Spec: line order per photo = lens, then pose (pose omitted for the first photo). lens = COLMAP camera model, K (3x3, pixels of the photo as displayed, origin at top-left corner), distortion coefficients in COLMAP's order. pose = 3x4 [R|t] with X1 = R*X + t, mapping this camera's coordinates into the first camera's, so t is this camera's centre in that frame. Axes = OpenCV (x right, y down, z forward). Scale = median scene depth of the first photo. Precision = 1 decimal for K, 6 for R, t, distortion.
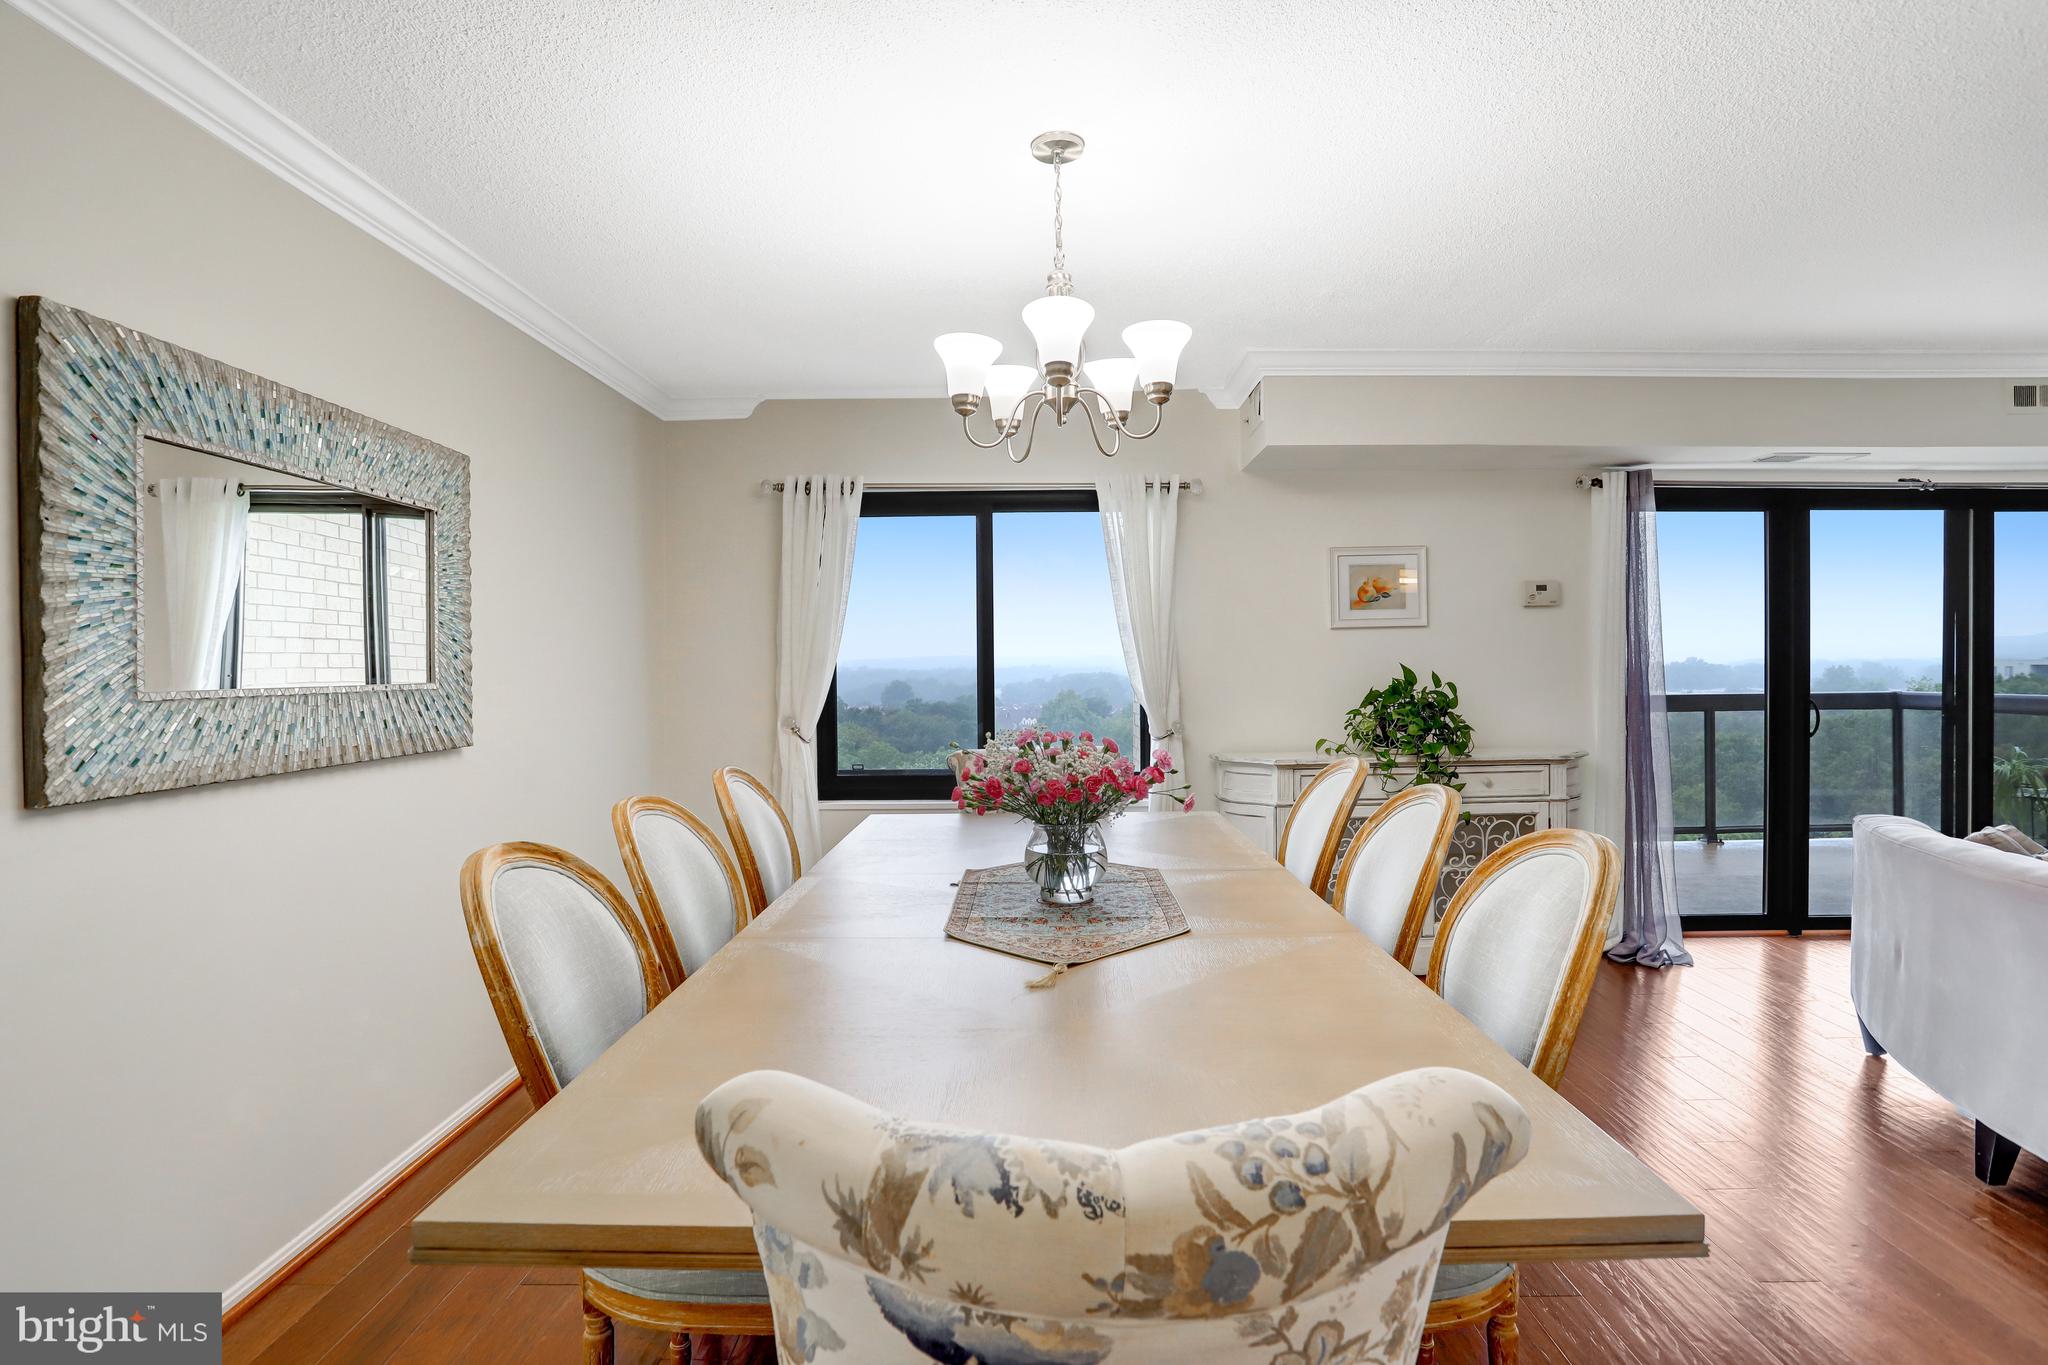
lens RADIAL K [[1002.3, 0, 1025.0], [0, 1002.3, 672.9], [0, 0, 1]] dist [-0.080619, 0.037710]
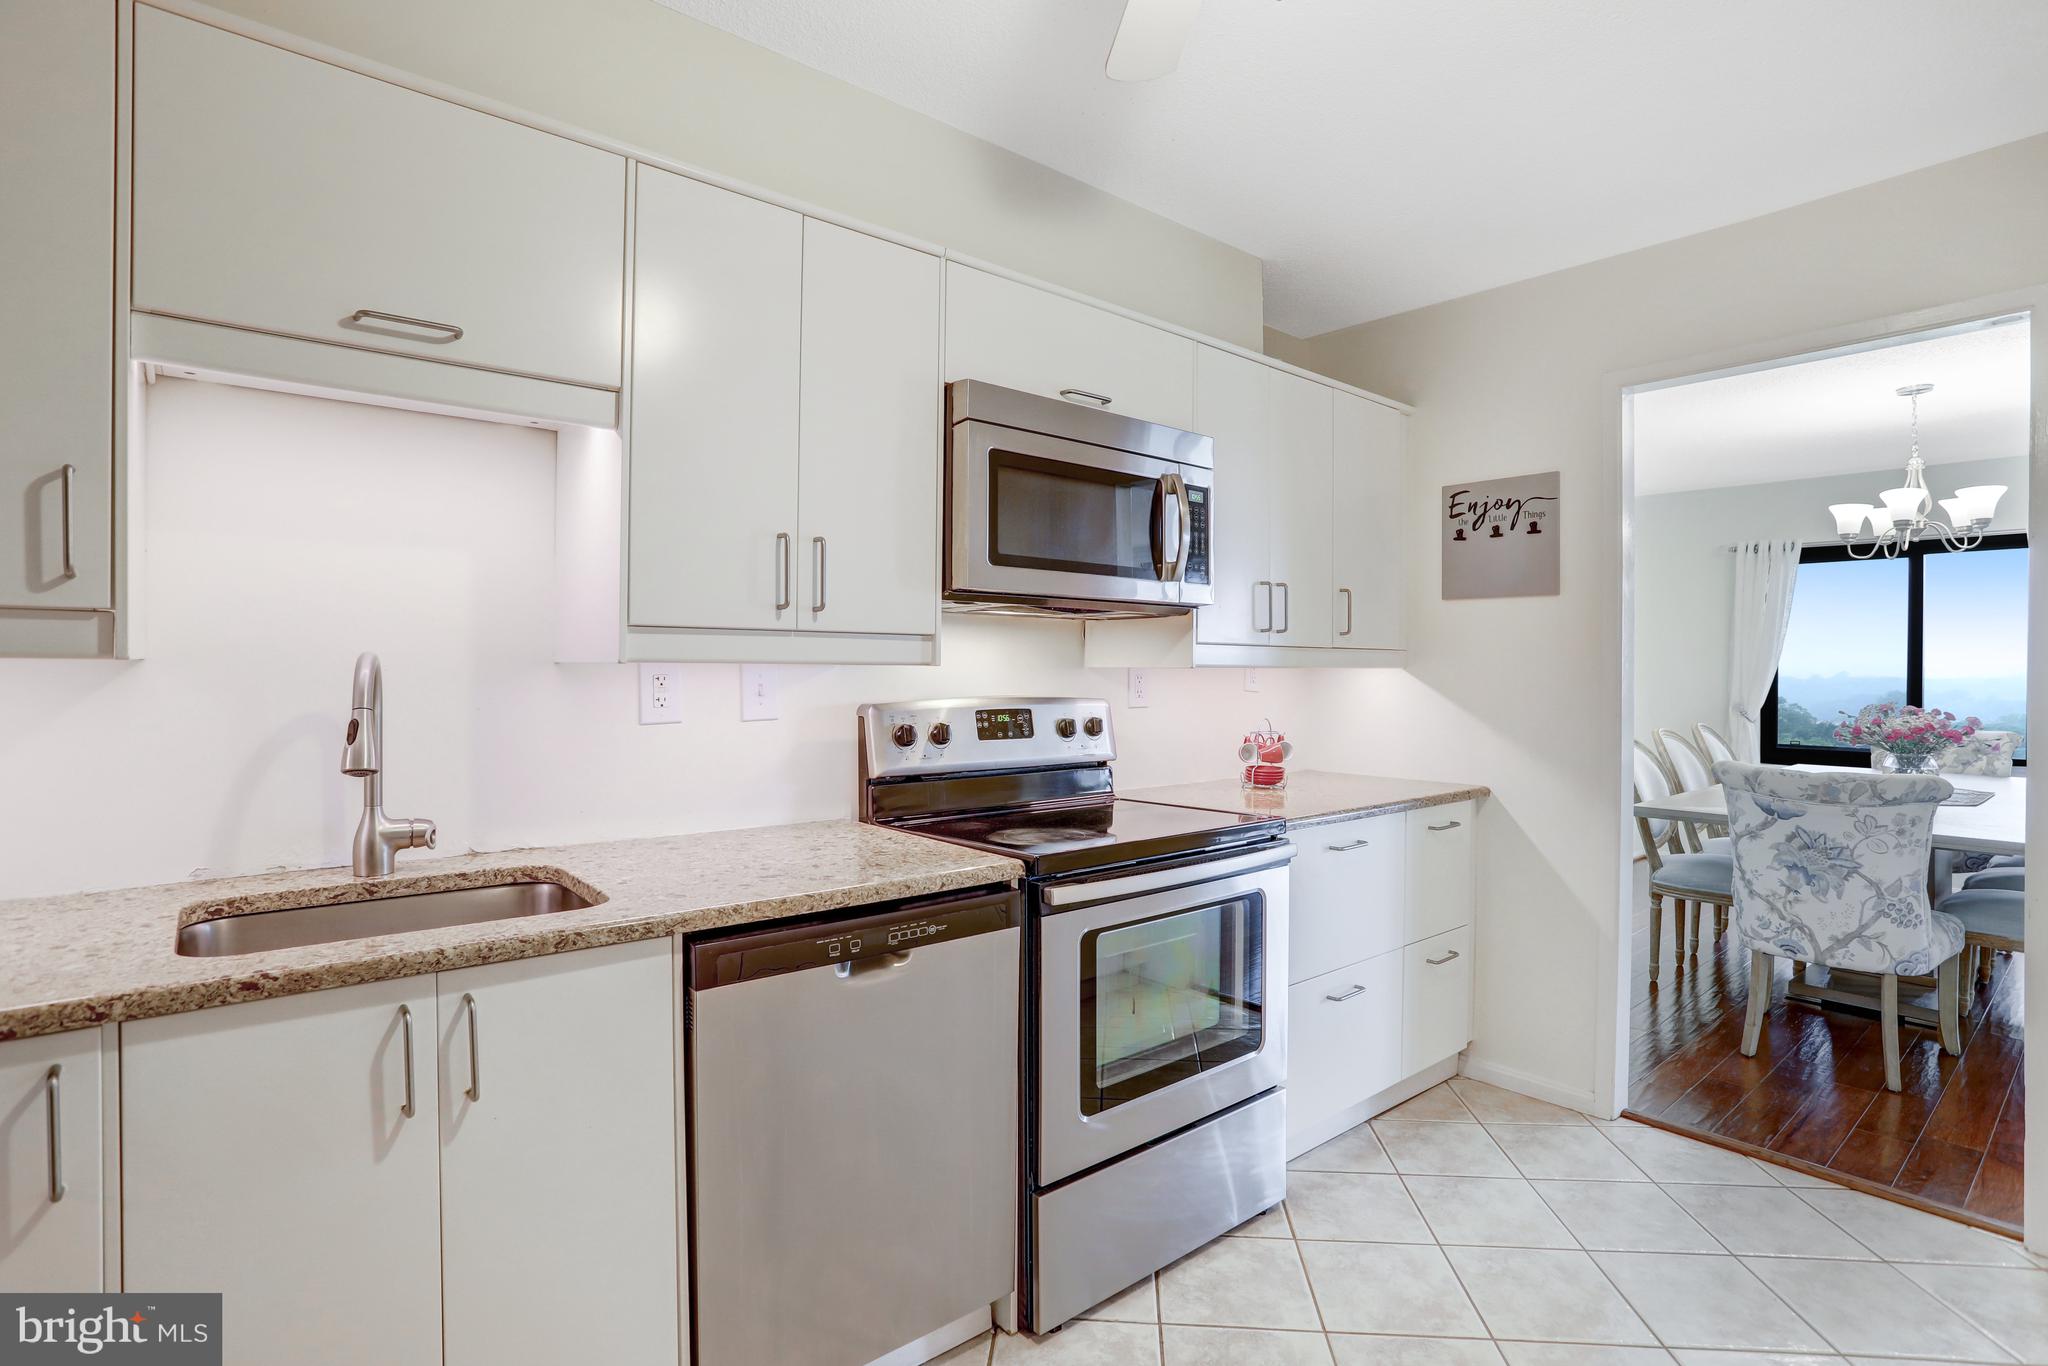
lens RADIAL K [[973.0, 0, 1035.3], [0, 973.0, 679.7], [0, 0, 1]] dist [-0.074985, 0.033305]
pose [[0.639811, 0.018435, -0.768312, 0.180205], [-0.015043, 0.999821, 0.011463, 0.007594], [0.768385, 0.004224, 0.639973, -0.740523]]
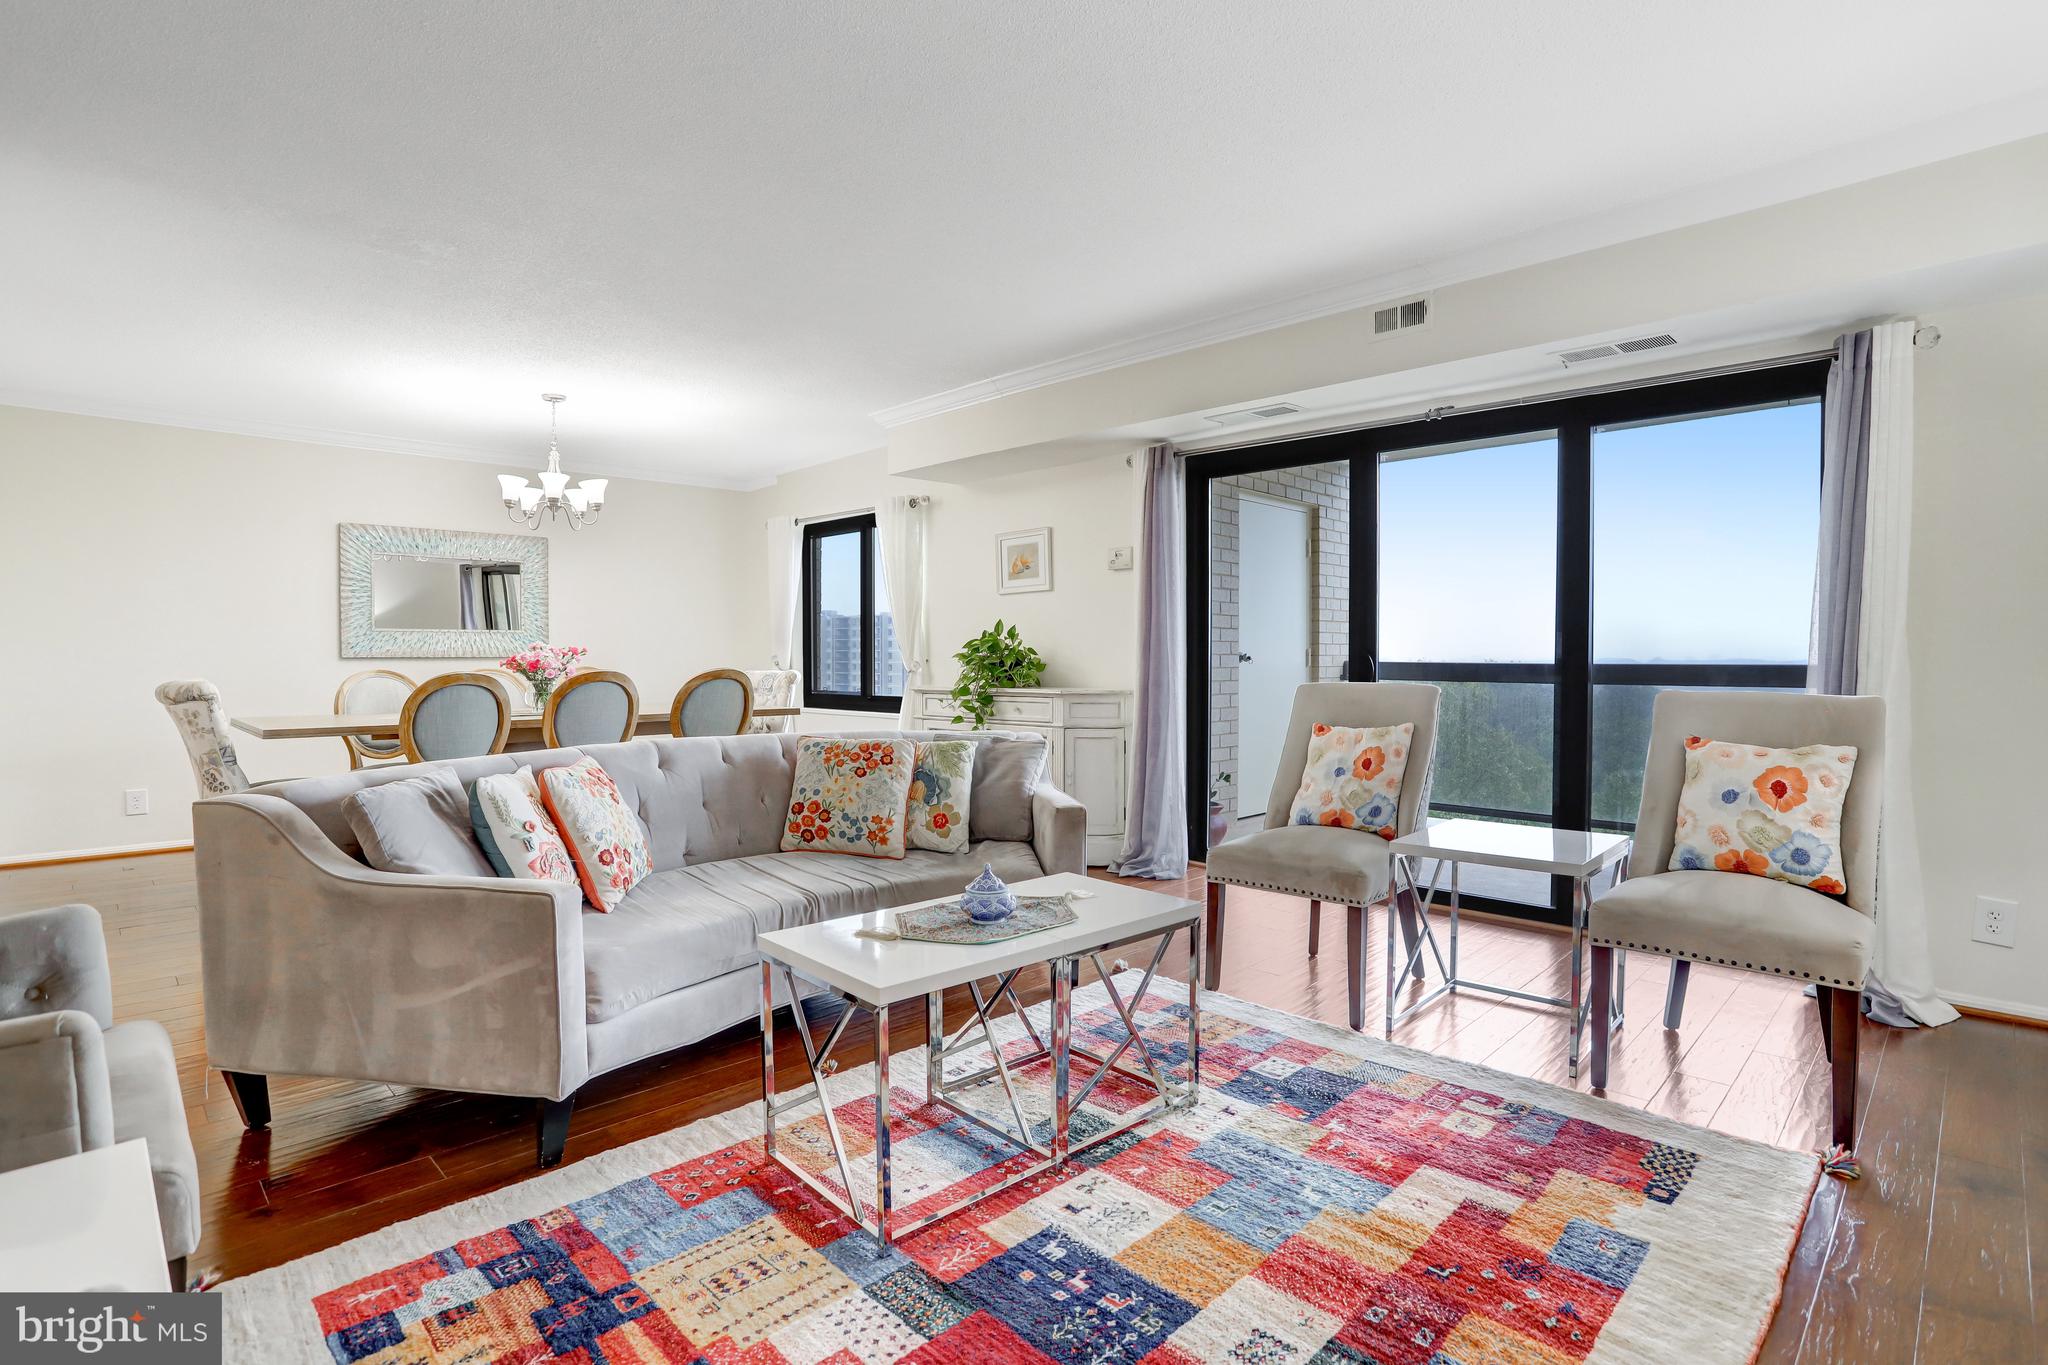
lens RADIAL K [[1002.3, 0, 1025.0], [0, 1002.3, 672.9], [0, 0, 1]] dist [-0.080619, 0.037710]
pose [[0.710605, 0.021329, -0.703268, 1.364386], [-0.011454, 0.999759, 0.018748, 0.036807], [0.703498, -0.005268, 0.710678, 0.066489]]
